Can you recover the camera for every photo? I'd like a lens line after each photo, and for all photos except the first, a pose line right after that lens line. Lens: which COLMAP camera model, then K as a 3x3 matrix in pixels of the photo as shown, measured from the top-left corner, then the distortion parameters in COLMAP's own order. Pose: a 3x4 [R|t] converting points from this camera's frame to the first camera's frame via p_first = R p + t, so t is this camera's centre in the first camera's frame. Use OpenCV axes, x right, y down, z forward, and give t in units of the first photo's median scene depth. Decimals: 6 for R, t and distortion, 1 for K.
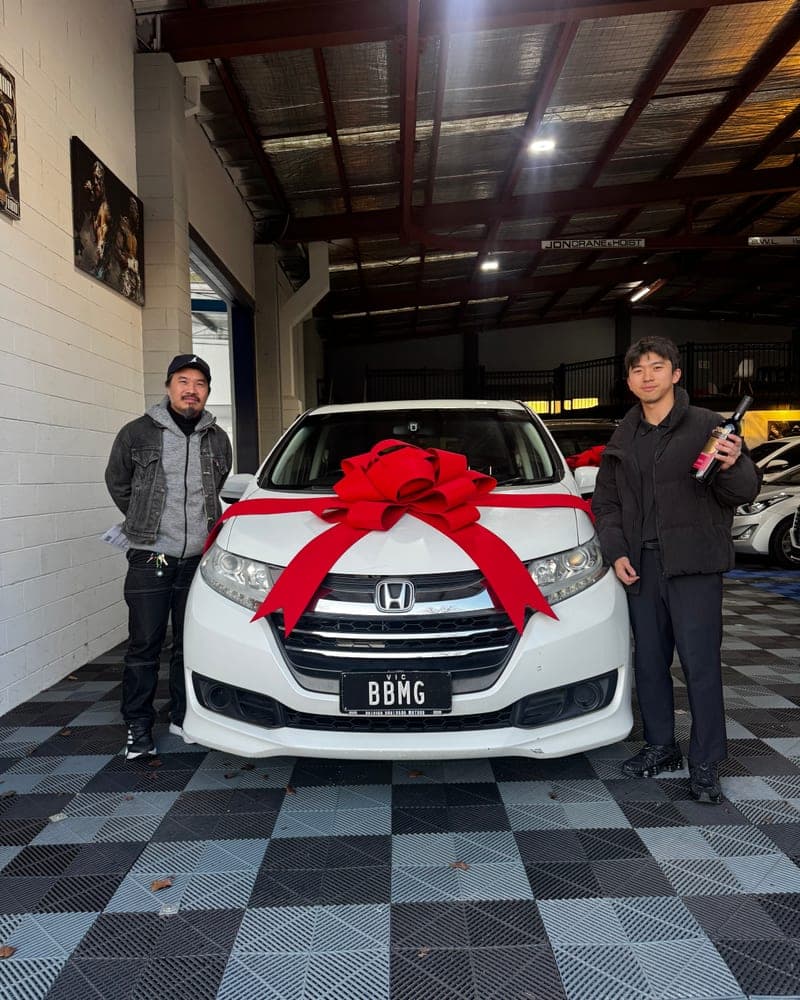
lens RADIAL K [[760.3, 0, 405.2], [0, 760.3, 522.5], [0, 0, 1]] dist [0.037279, -0.062683]
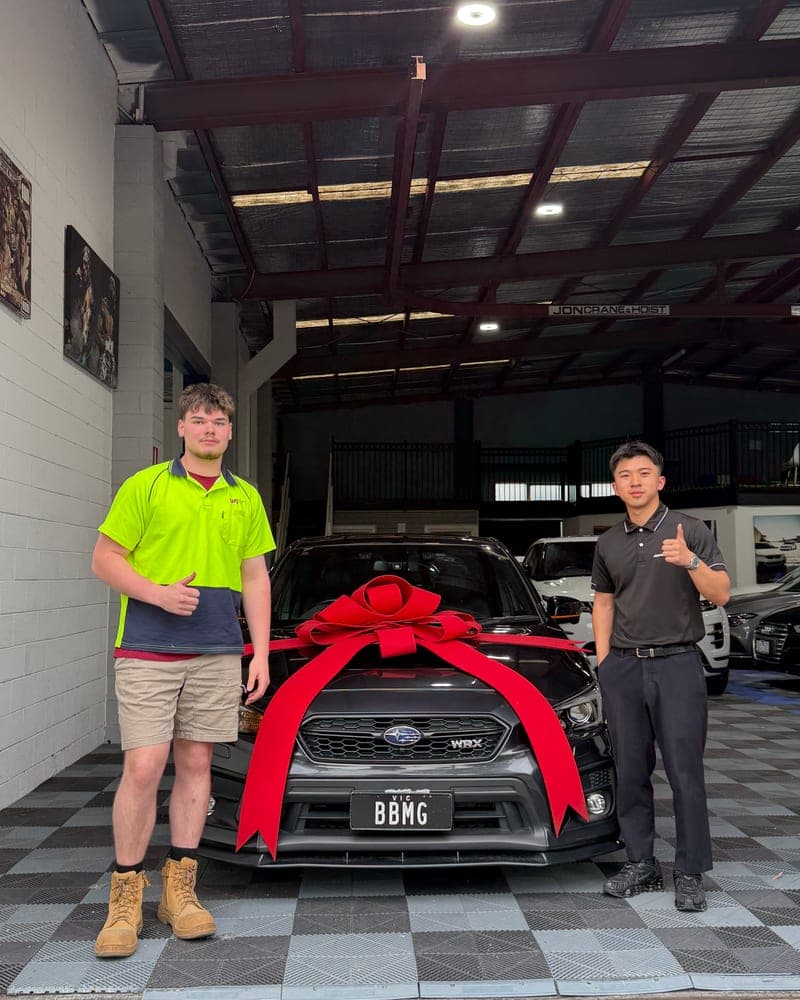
lens RADIAL K [[1052.4, 0, 394.7], [0, 1052.4, 533.7], [0, 0, 1]] dist [0.024243, 0.000000]
pose [[0.999521, 0.018396, 0.024906, -0.036924], [-0.015753, 0.994613, -0.102453, 0.016289], [-0.026656, 0.102011, 0.994426, -0.271874]]
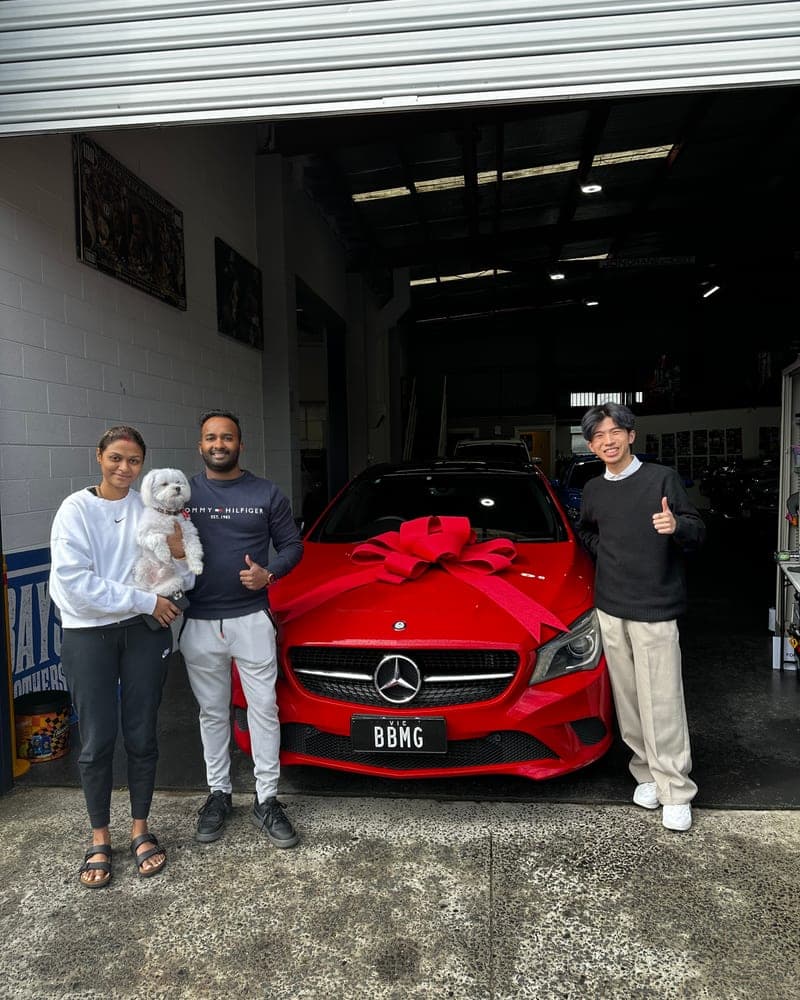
lens RADIAL K [[760.3, 0, 403.4], [0, 760.3, 515.2], [0, 0, 1]] dist [0.037279, -0.062683]
pose [[0.992971, 0.010838, -0.117864, 0.059222], [-0.008859, 0.999811, 0.017301, -0.026471], [0.118030, -0.016135, 0.992879, -0.289978]]
